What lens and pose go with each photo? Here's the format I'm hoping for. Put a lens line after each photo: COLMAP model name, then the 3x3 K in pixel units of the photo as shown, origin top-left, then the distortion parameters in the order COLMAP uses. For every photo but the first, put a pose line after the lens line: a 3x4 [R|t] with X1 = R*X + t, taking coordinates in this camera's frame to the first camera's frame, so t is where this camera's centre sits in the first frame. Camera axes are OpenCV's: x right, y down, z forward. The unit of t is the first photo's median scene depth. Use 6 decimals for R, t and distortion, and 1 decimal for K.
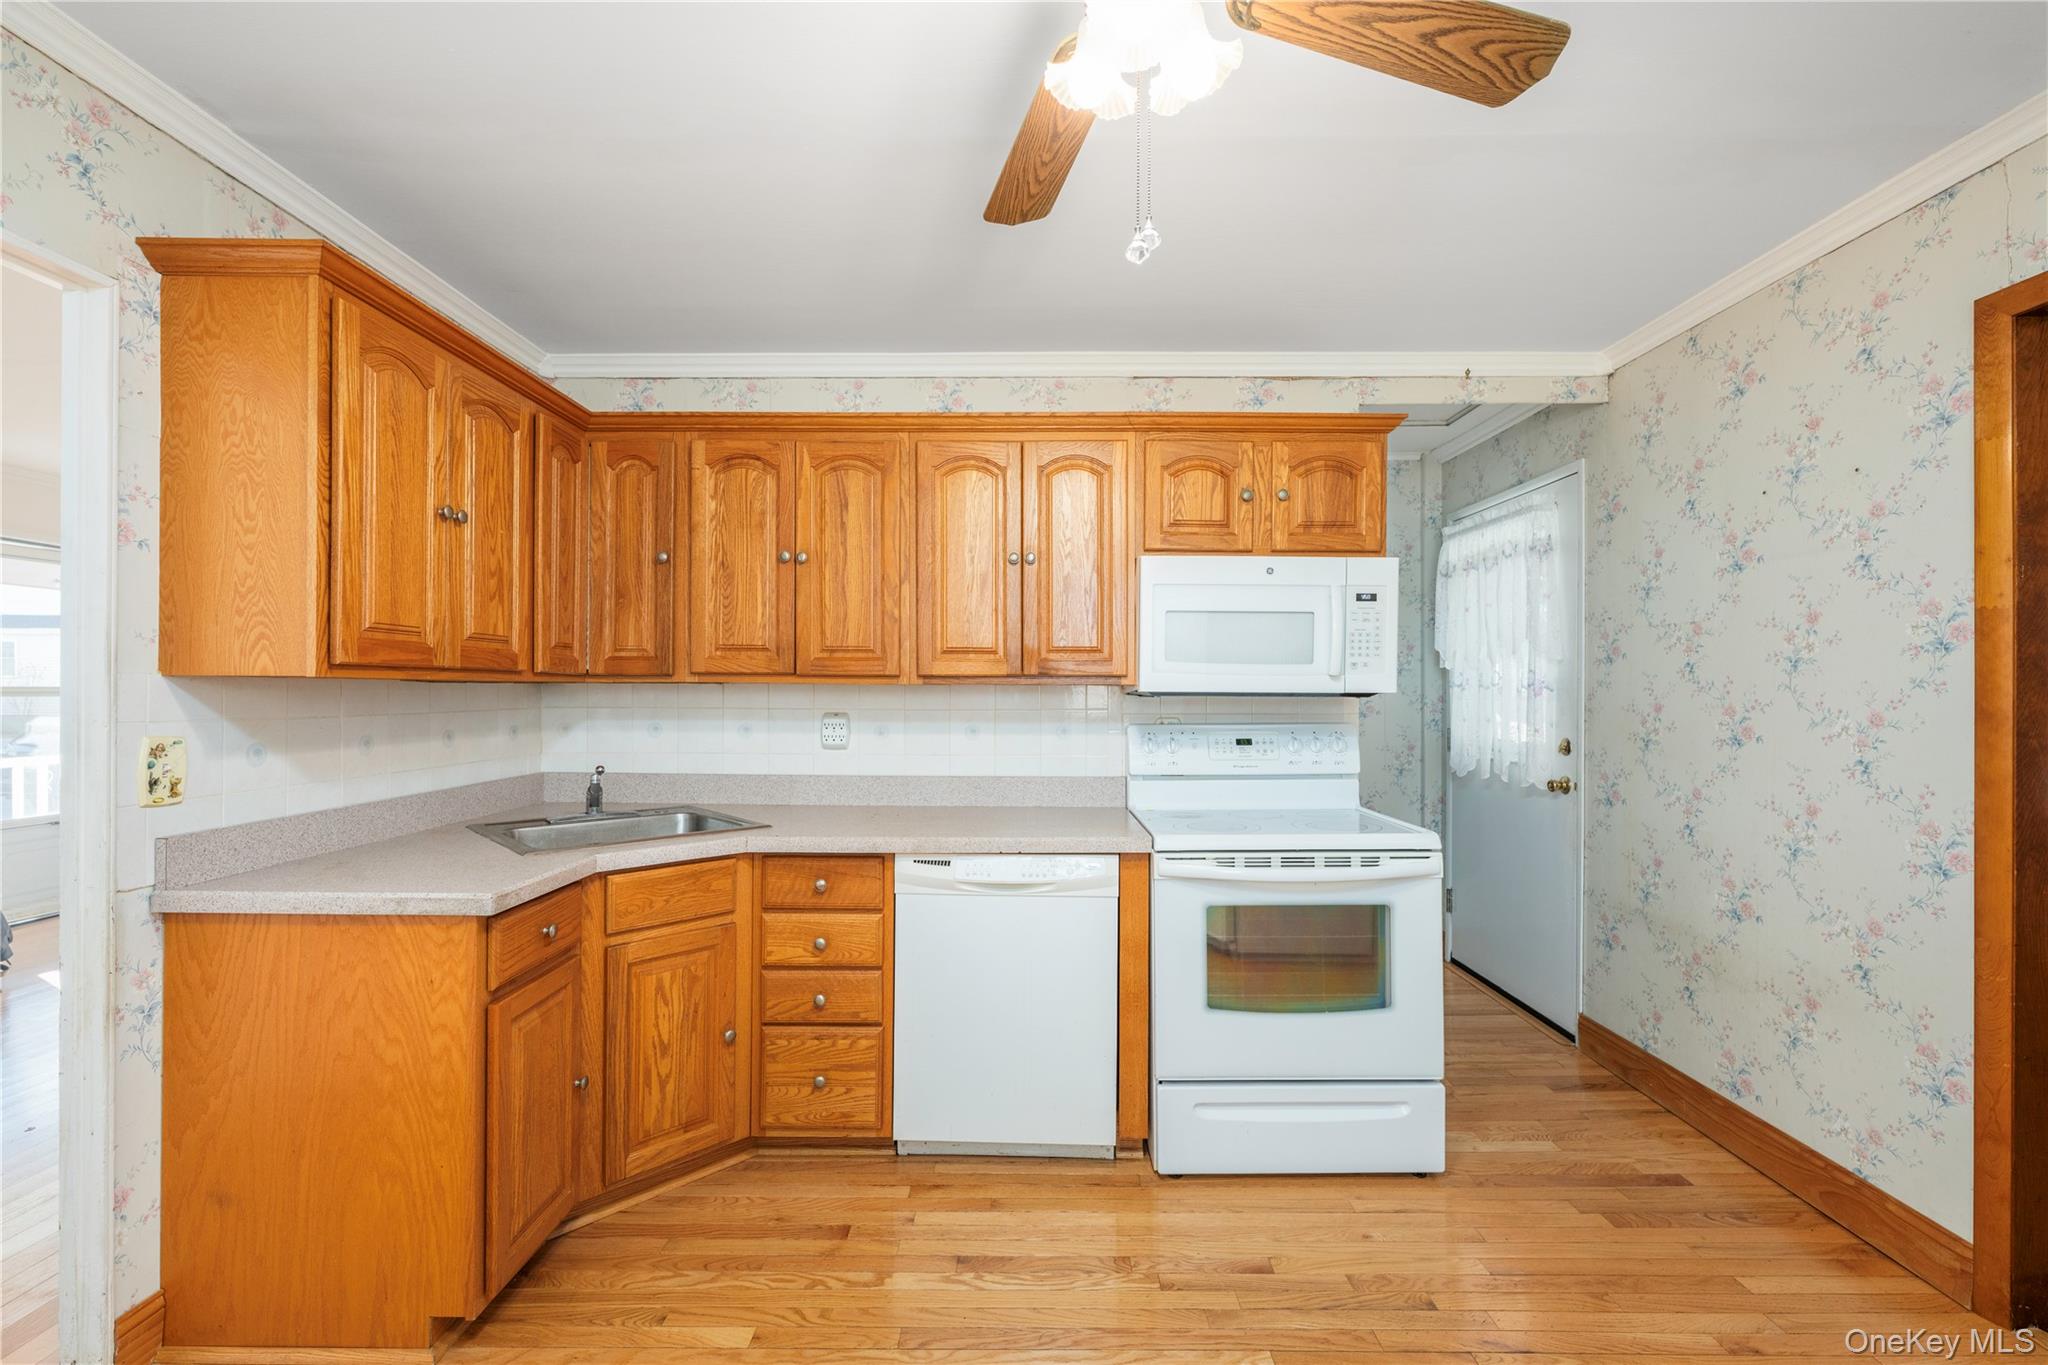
lens RADIAL K [[862.3, 0, 1028.8], [0, 862.3, 684.1], [0, 0, 1]] dist [-0.002456, -0.000551]
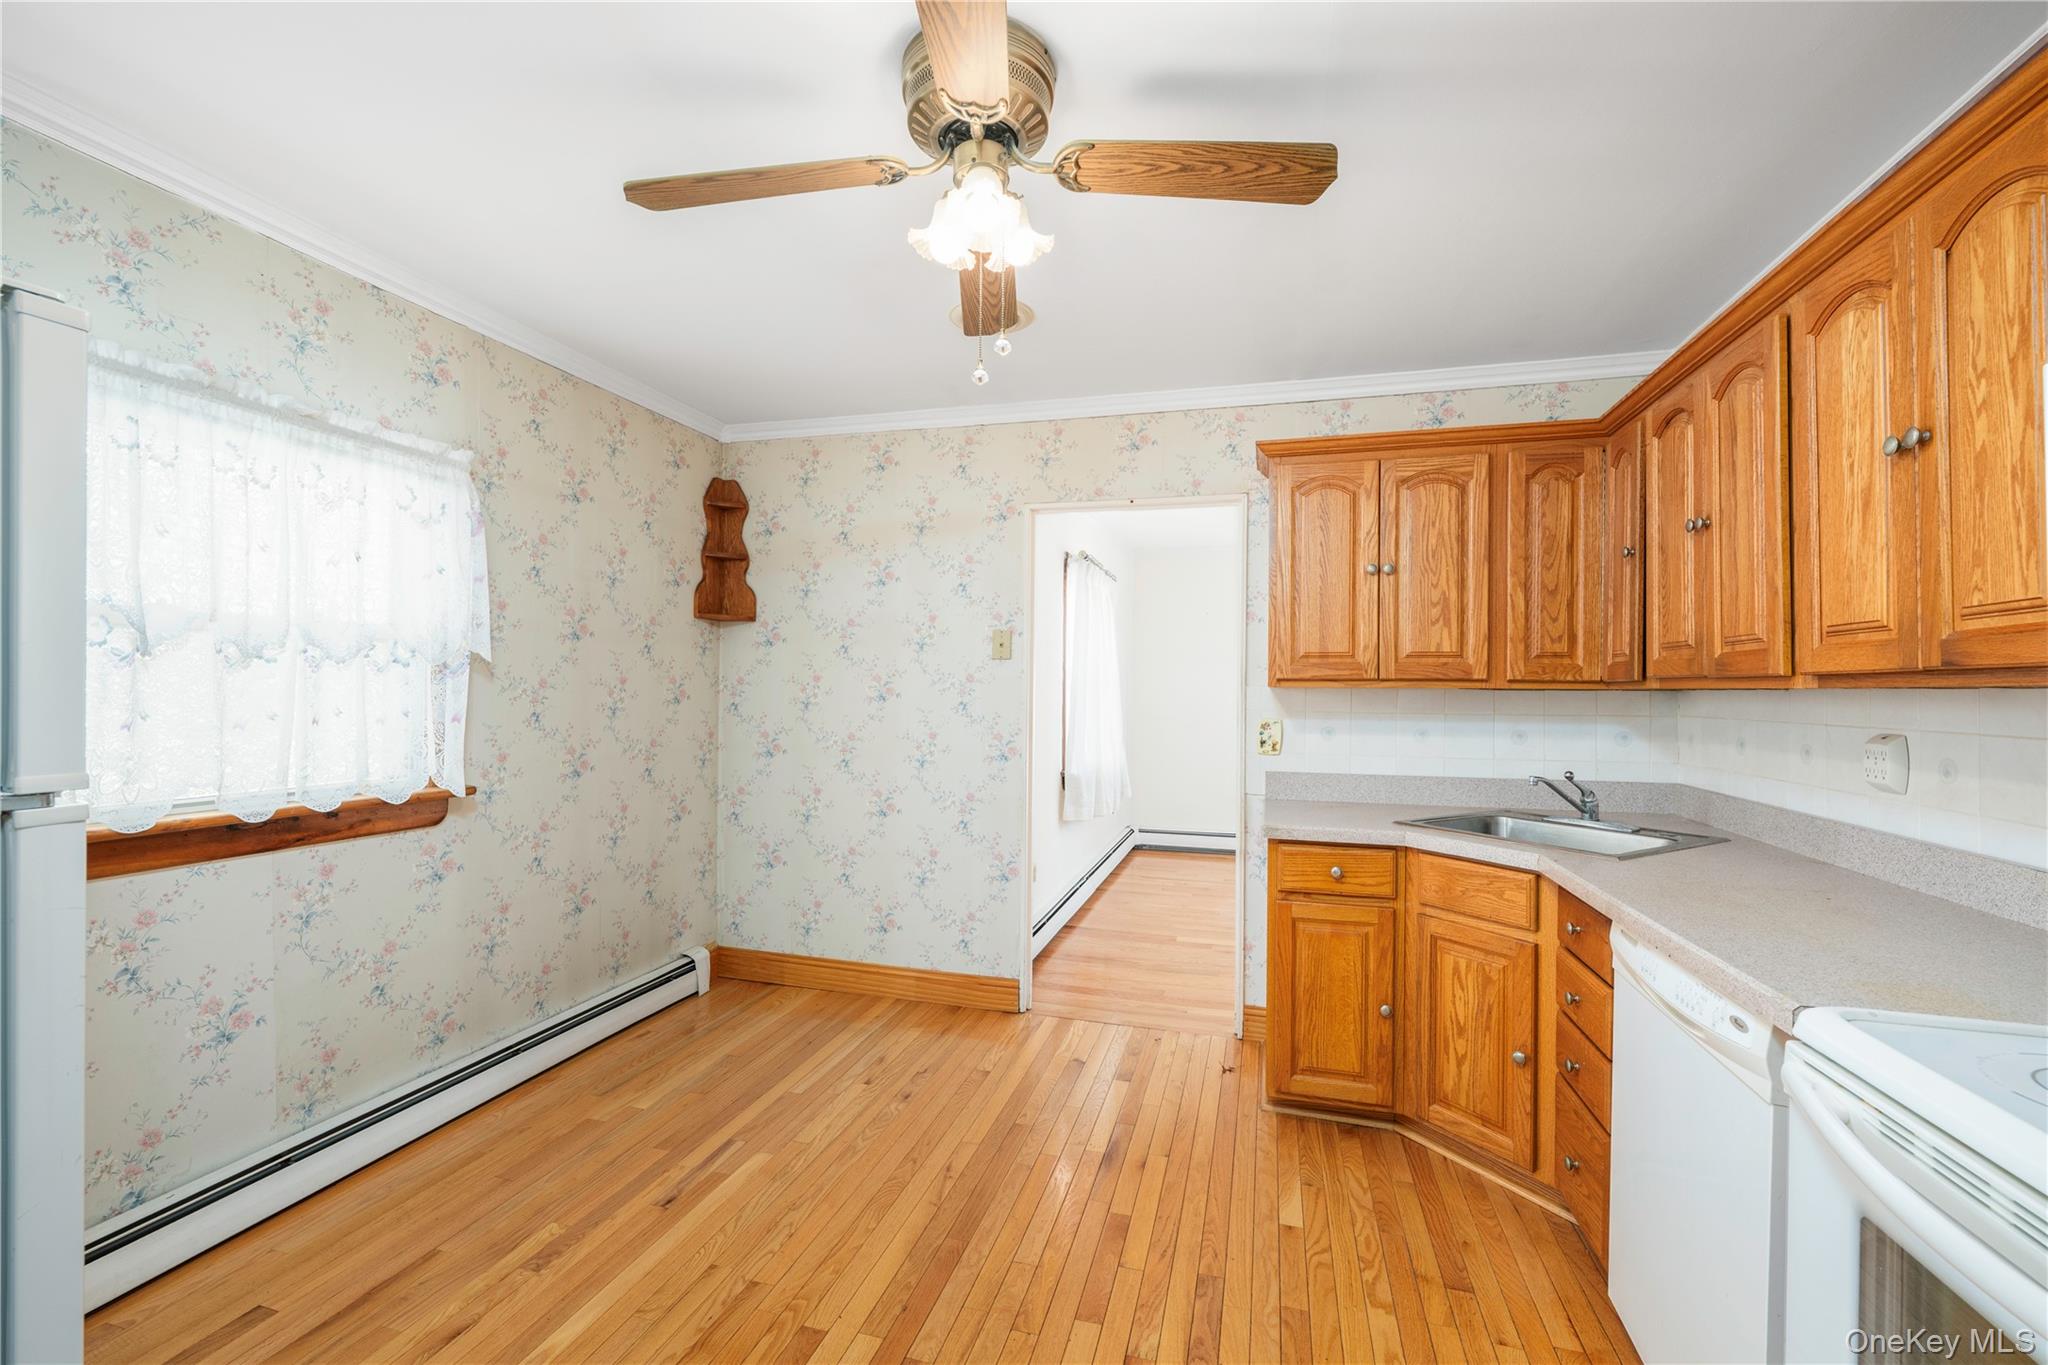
lens RADIAL K [[862.3, 0, 1017.8], [0, 862.3, 677.9], [0, 0, 1]] dist [-0.002456, -0.000551]
pose [[-0.277610, -0.019926, -0.960487, 0.716702], [-0.001824, 0.999794, -0.020214, 0.007157], [0.960692, -0.003860, -0.277589, 0.716044]]
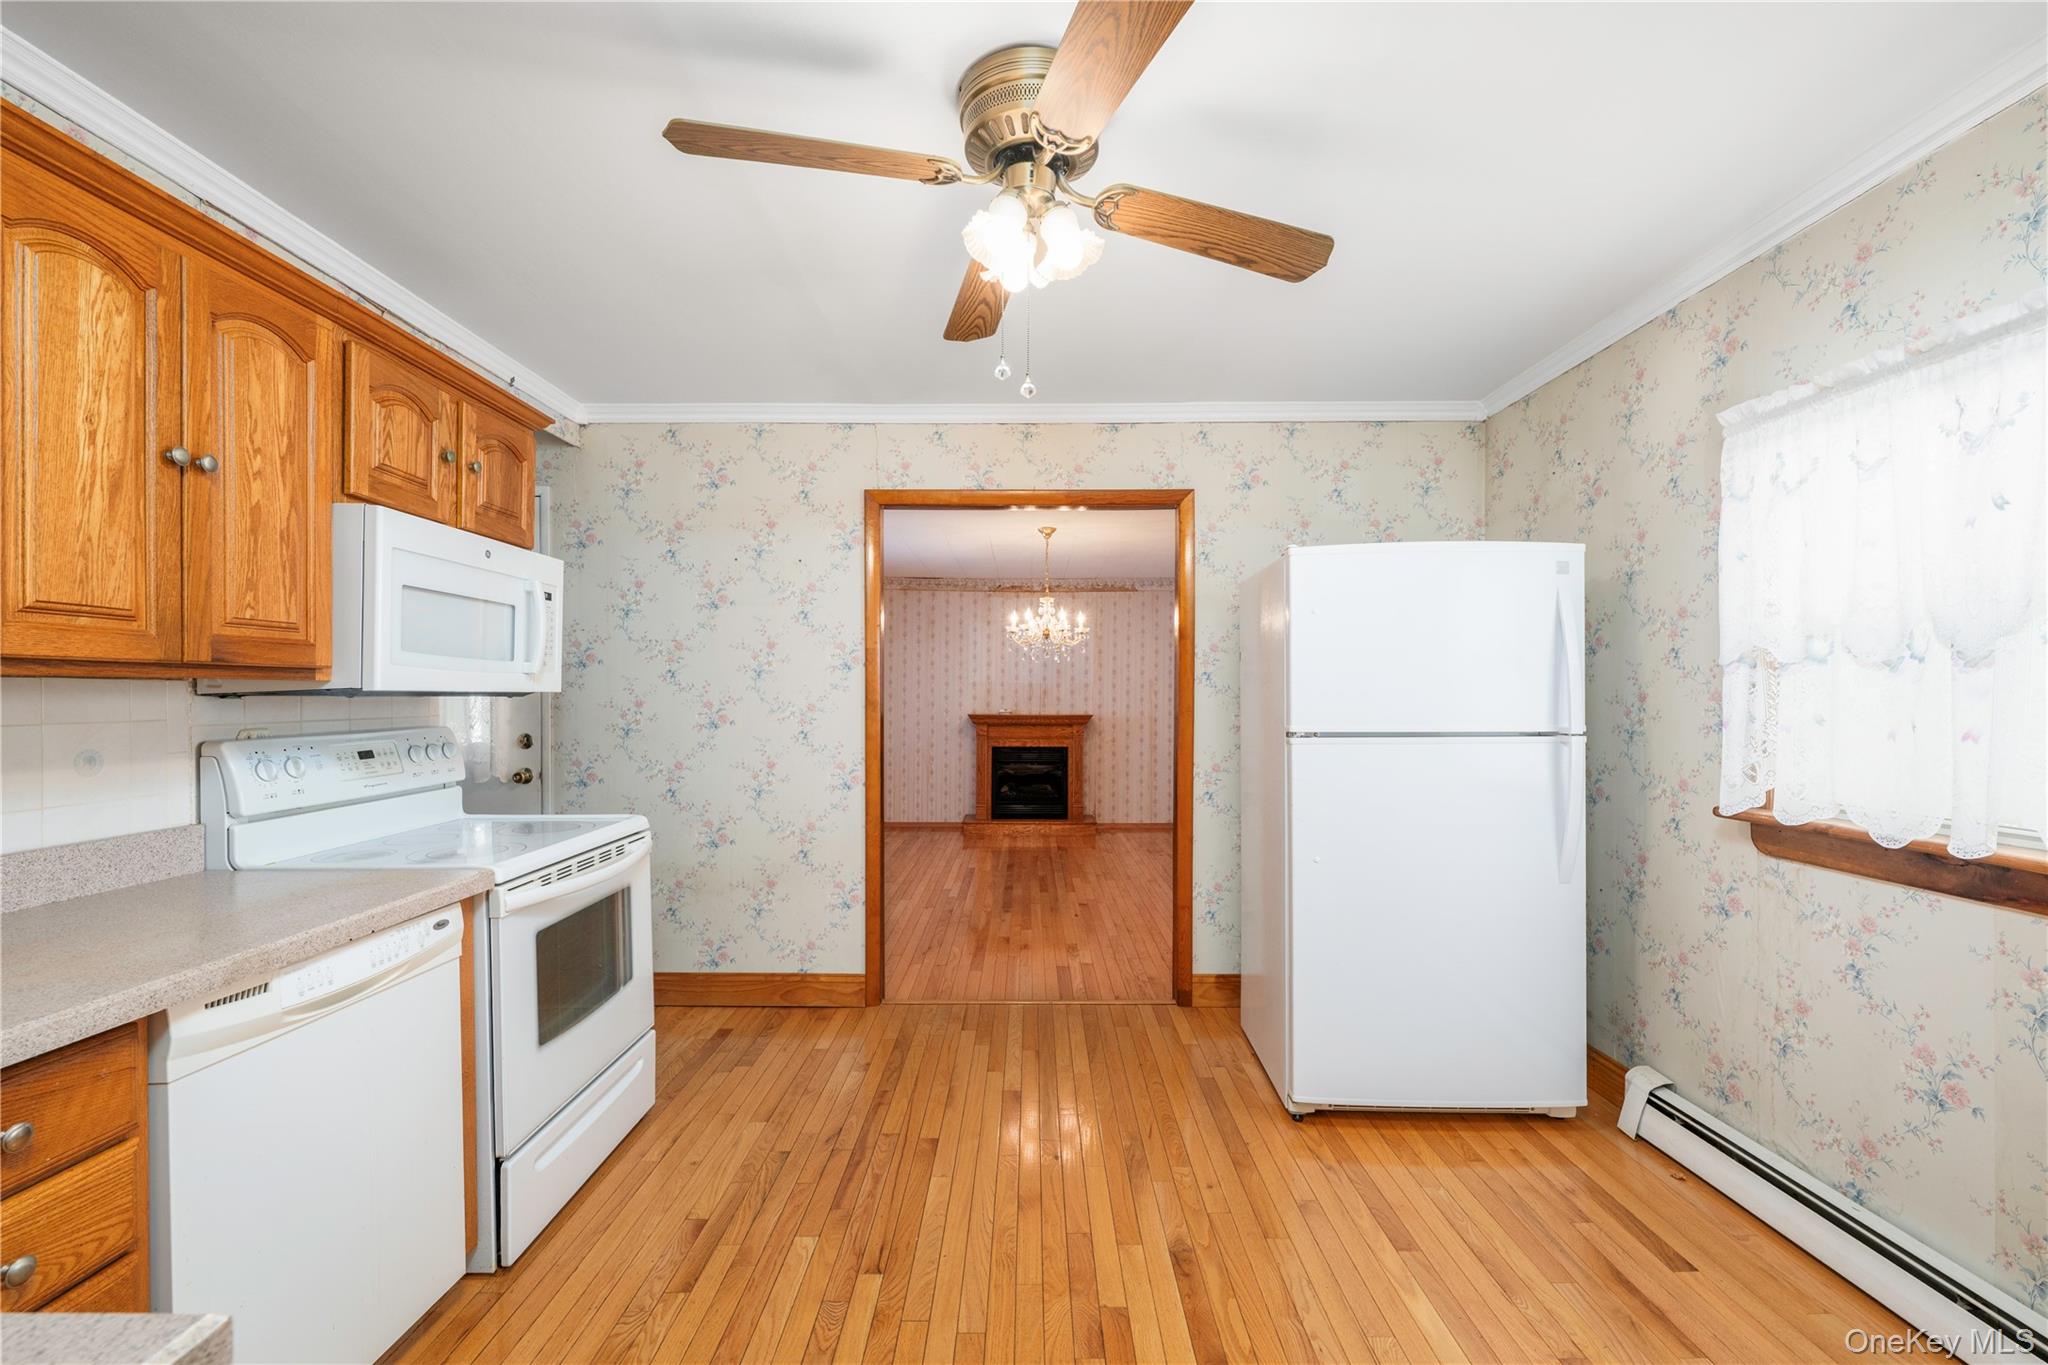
lens RADIAL K [[862.3, 0, 1026.9], [0, 862.3, 699.0], [0, 0, 1]] dist [-0.002456, -0.000551]
pose [[-0.003220, -0.008763, 0.999956, -0.668879], [-0.007943, 0.999930, 0.008737, 0.005551], [-0.999963, -0.007914, -0.003290, 0.496413]]
